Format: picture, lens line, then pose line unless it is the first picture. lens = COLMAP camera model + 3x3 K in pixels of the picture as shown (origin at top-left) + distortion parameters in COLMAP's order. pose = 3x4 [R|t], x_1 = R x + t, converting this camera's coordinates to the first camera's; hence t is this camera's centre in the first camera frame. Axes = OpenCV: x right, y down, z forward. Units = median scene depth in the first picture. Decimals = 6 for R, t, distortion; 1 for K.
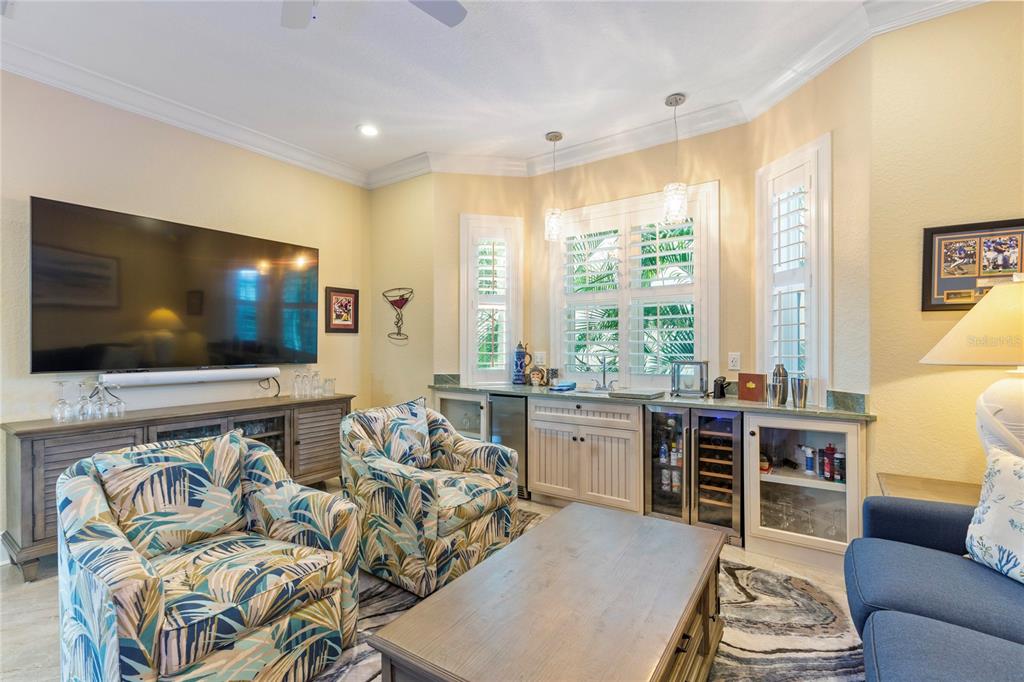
lens RADIAL K [[458.3, 0, 488.6], [0, 458.3, 342.4], [0, 0, 1]] dist [0.000331, -0.000175]
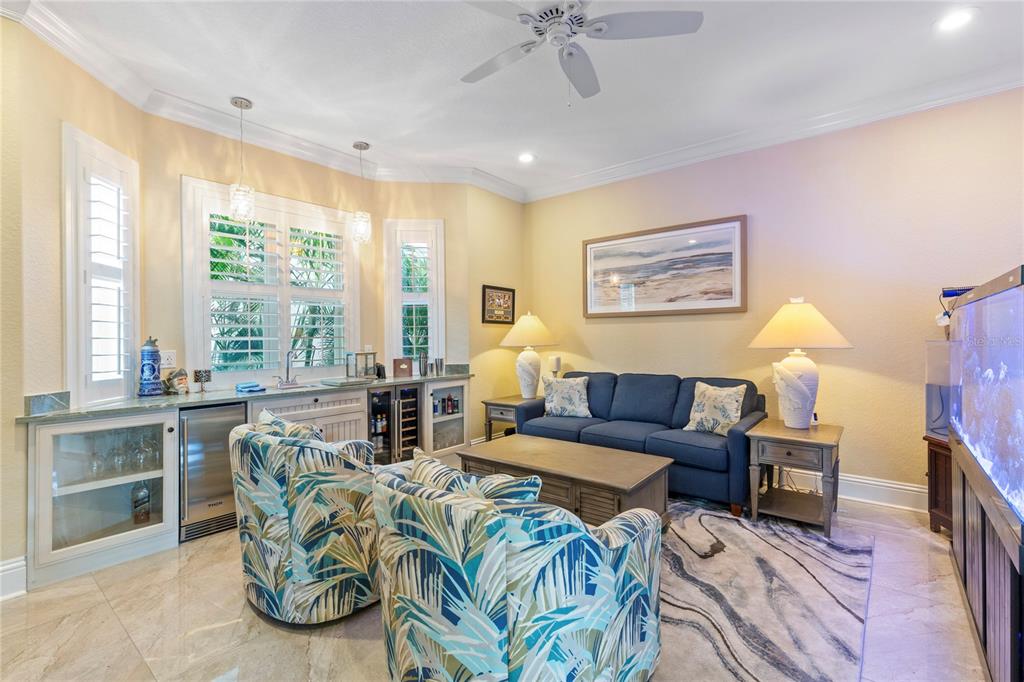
lens RADIAL K [[454.4, 0, 515.9], [0, 454.4, 333.8], [0, 0, 1]] dist [-0.000189, -0.000050]
pose [[0.050502, 0.009575, 0.998678, -0.741922], [-0.000045, 0.999954, -0.009585, 0.001021], [-0.998724, 0.000439, 0.050500, 0.462039]]
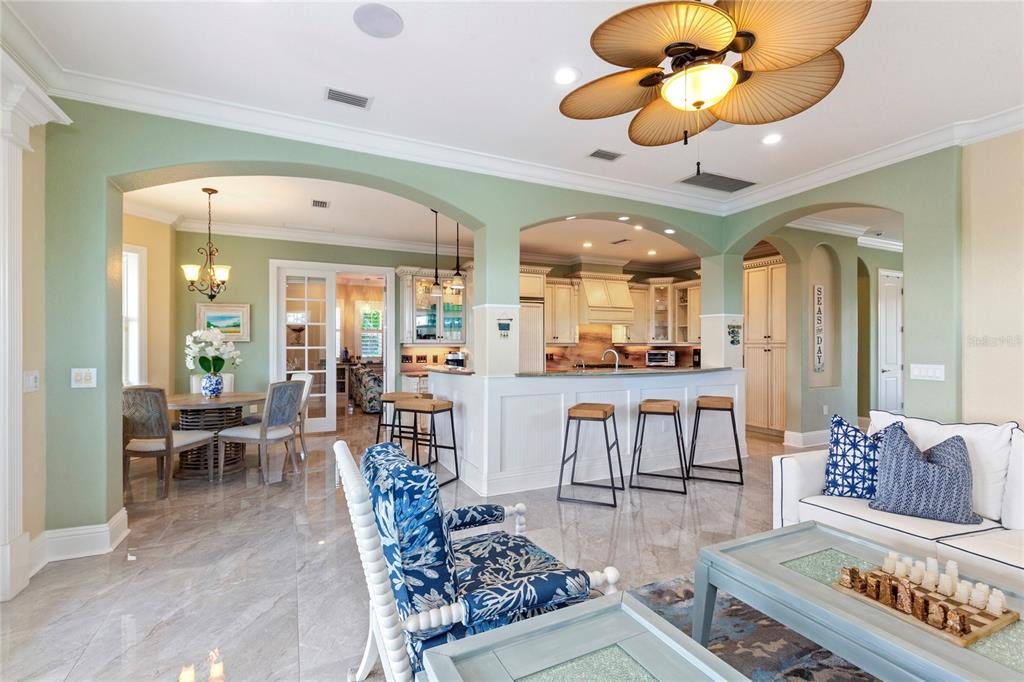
lens RADIAL K [[460.9, 0, 512.0], [0, 460.9, 341.0], [0, 0, 1]] dist [0.020888, -0.000131]
pose [[0.493001, 0.011775, 0.869949, -2.185308], [-0.005268, 0.999930, -0.010550, -0.011816], [-0.870013, 0.000618, 0.493029, -1.439931]]
